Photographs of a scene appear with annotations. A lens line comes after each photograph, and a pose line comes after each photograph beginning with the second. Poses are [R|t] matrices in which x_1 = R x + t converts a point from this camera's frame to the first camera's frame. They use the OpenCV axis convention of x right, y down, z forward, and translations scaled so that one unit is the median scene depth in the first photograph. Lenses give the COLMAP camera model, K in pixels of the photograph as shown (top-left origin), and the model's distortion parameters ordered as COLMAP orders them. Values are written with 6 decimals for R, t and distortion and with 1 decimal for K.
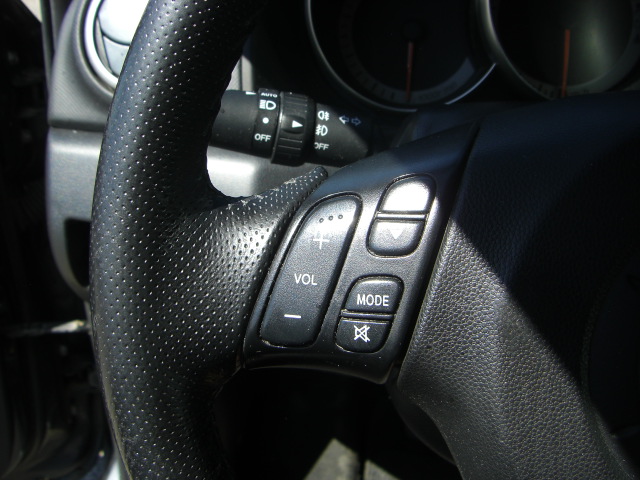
lens RADIAL K [[722.2, 0, 318.5], [0, 722.2, 207.1], [0, 0, 1]] dist [-0.170417, 0.071886]
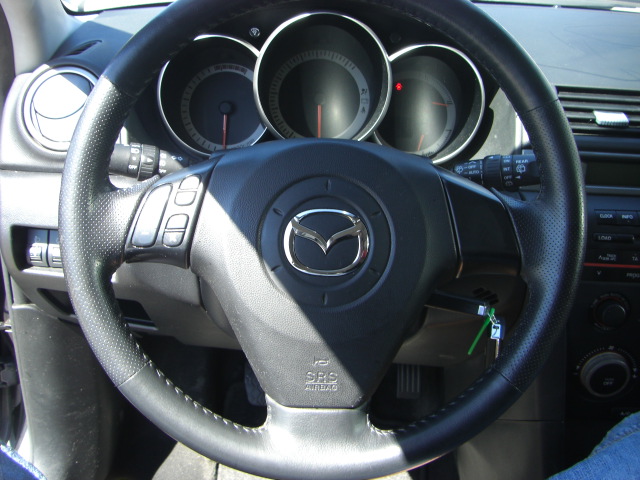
lens RADIAL K [[722.2, 0, 318.5], [0, 722.2, 207.1], [0, 0, 1]] dist [-0.170417, 0.071886]
pose [[0.985295, -0.022109, 0.169427, 0.099202], [0.036424, 0.995978, -0.081855, 0.210219], [-0.166936, 0.086823, 0.982138, -1.099273]]
